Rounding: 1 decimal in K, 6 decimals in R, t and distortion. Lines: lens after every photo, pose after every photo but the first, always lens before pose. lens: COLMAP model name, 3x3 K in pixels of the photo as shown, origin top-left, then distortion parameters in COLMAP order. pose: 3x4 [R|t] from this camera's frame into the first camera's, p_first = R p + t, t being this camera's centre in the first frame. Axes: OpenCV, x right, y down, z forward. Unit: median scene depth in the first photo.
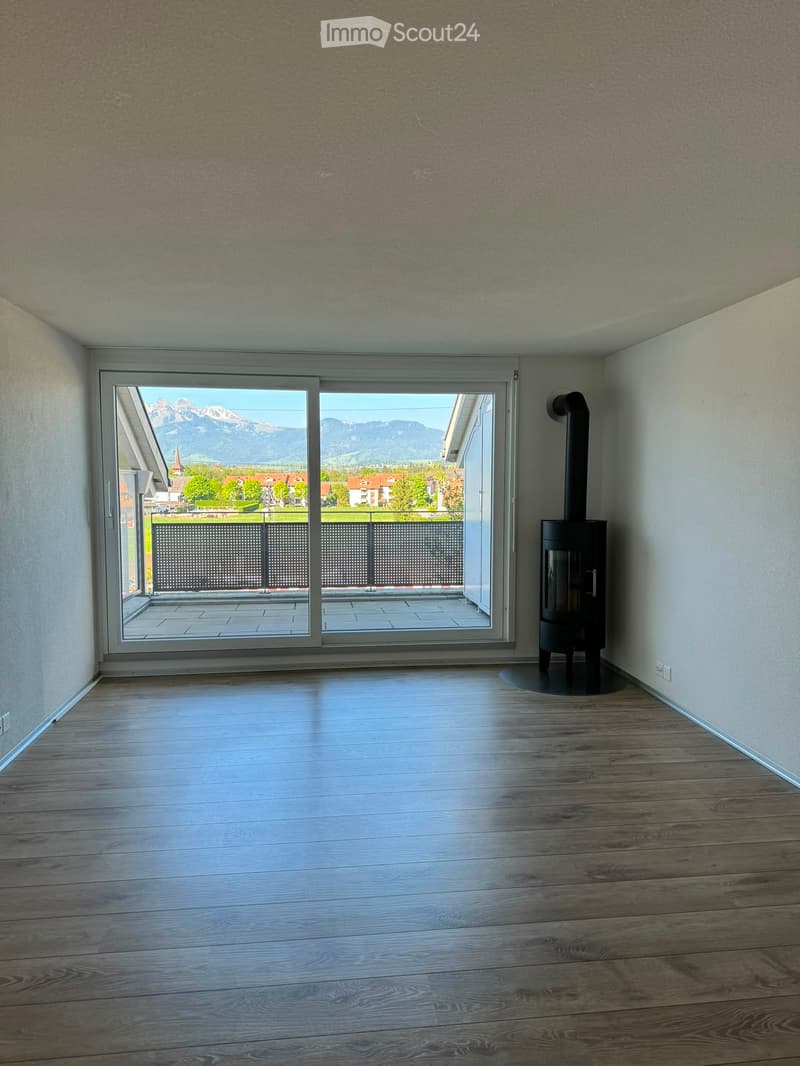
lens RADIAL K [[747.9, 0, 420.0], [0, 747.9, 531.4], [0, 0, 1]] dist [0.033250, -0.012966]
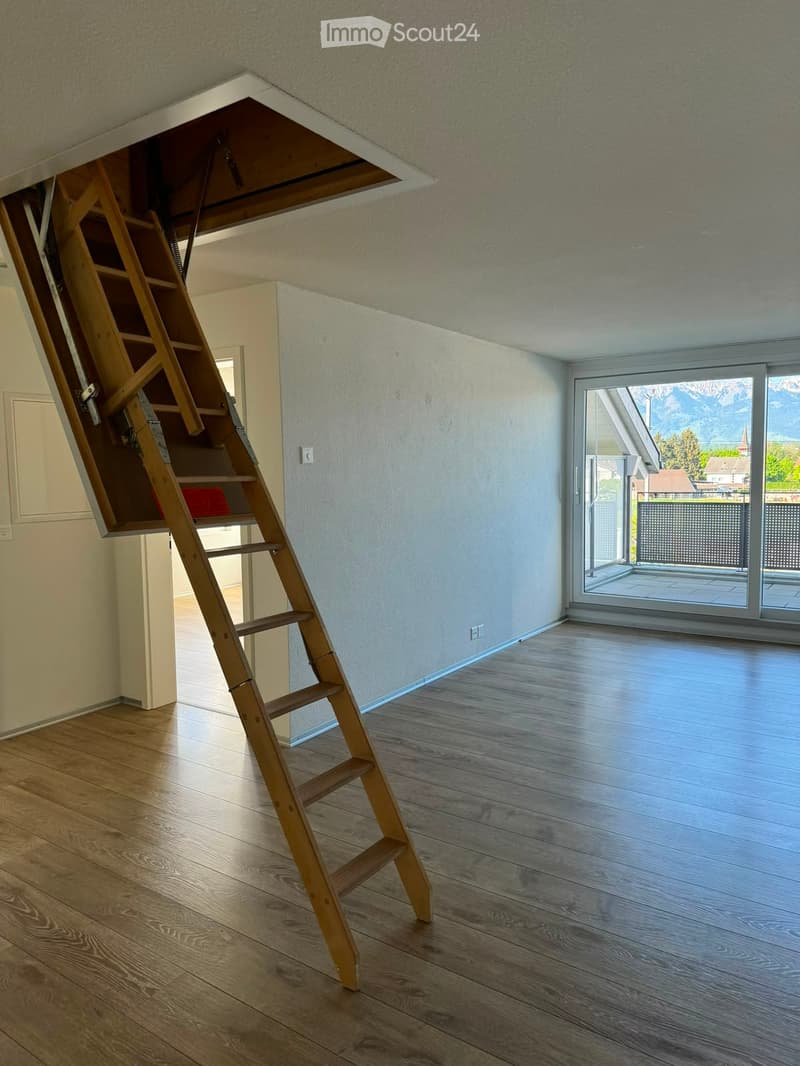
lens RADIAL K [[747.9, 0, 386.7], [0, 747.9, 537.2], [0, 0, 1]] dist [0.033250, -0.012966]
pose [[0.727543, 0.051069, -0.684159, 0.150689], [-0.029444, 0.998631, 0.043232, 0.005045], [0.685430, -0.011309, 0.728050, -0.095047]]
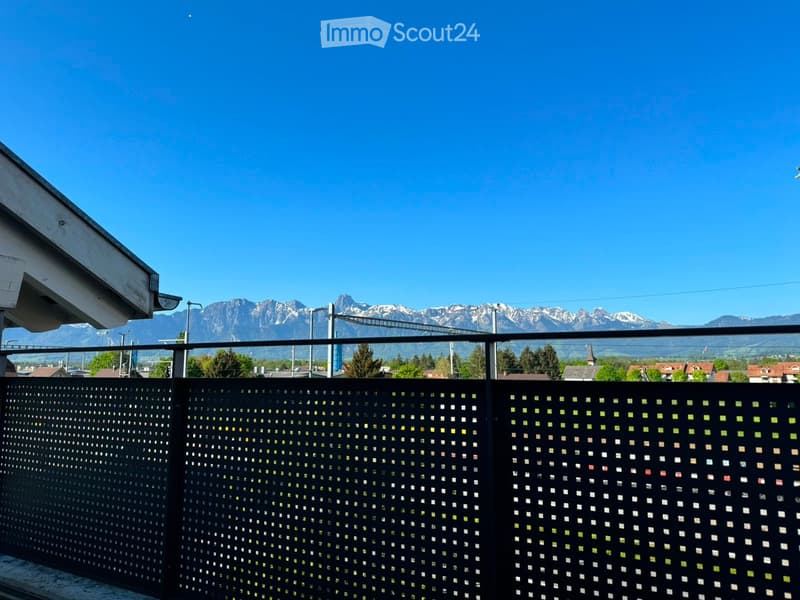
lens RADIAL K [[561.3, 0, 404.7], [0, 561.3, 301.6], [0, 0, 1]] dist [0.033250, -0.012966]
pose [[0.802059, -0.074968, -0.592520, 0.008238], [-0.038029, 0.983667, -0.175936, -0.007555], [0.596032, 0.163644, 0.786108, 0.900145]]
